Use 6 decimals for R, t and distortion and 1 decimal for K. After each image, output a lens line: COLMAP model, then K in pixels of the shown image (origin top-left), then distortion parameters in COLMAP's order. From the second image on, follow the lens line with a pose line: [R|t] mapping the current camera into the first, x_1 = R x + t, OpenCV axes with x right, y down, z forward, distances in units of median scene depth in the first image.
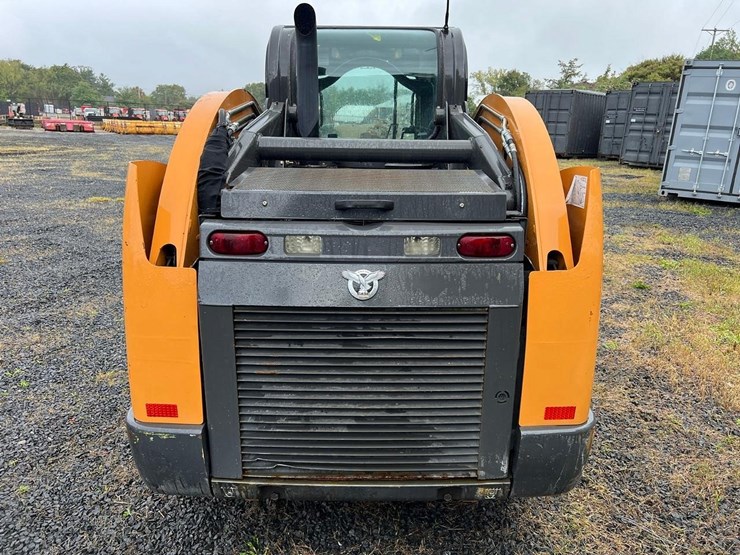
lens RADIAL K [[557.1, 0, 375.3], [0, 557.1, 277.5], [0, 0, 1]] dist [0.067382, -0.073939]
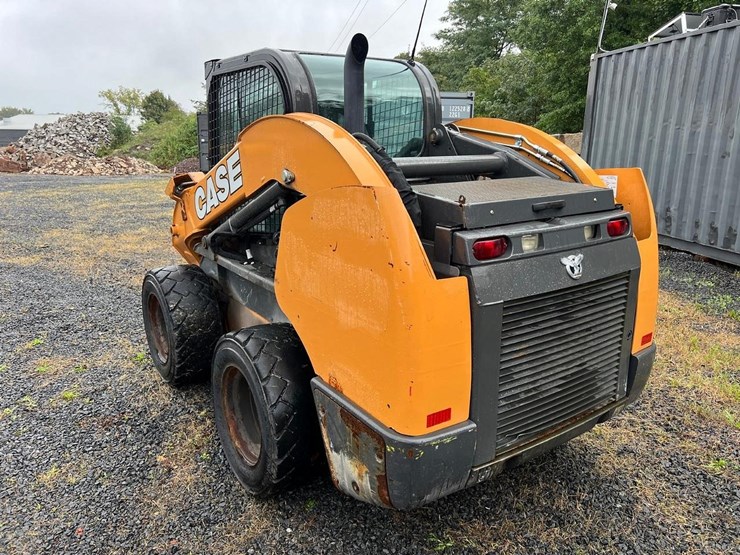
lens RADIAL K [[557.1, 0, 375.3], [0, 557.1, 277.5], [0, 0, 1]] dist [0.067382, -0.073939]
pose [[0.821405, -0.157172, 0.548261, -1.009944], [0.175813, 0.984245, 0.018754, -0.062036], [-0.542571, 0.080987, 0.836097, 0.168354]]
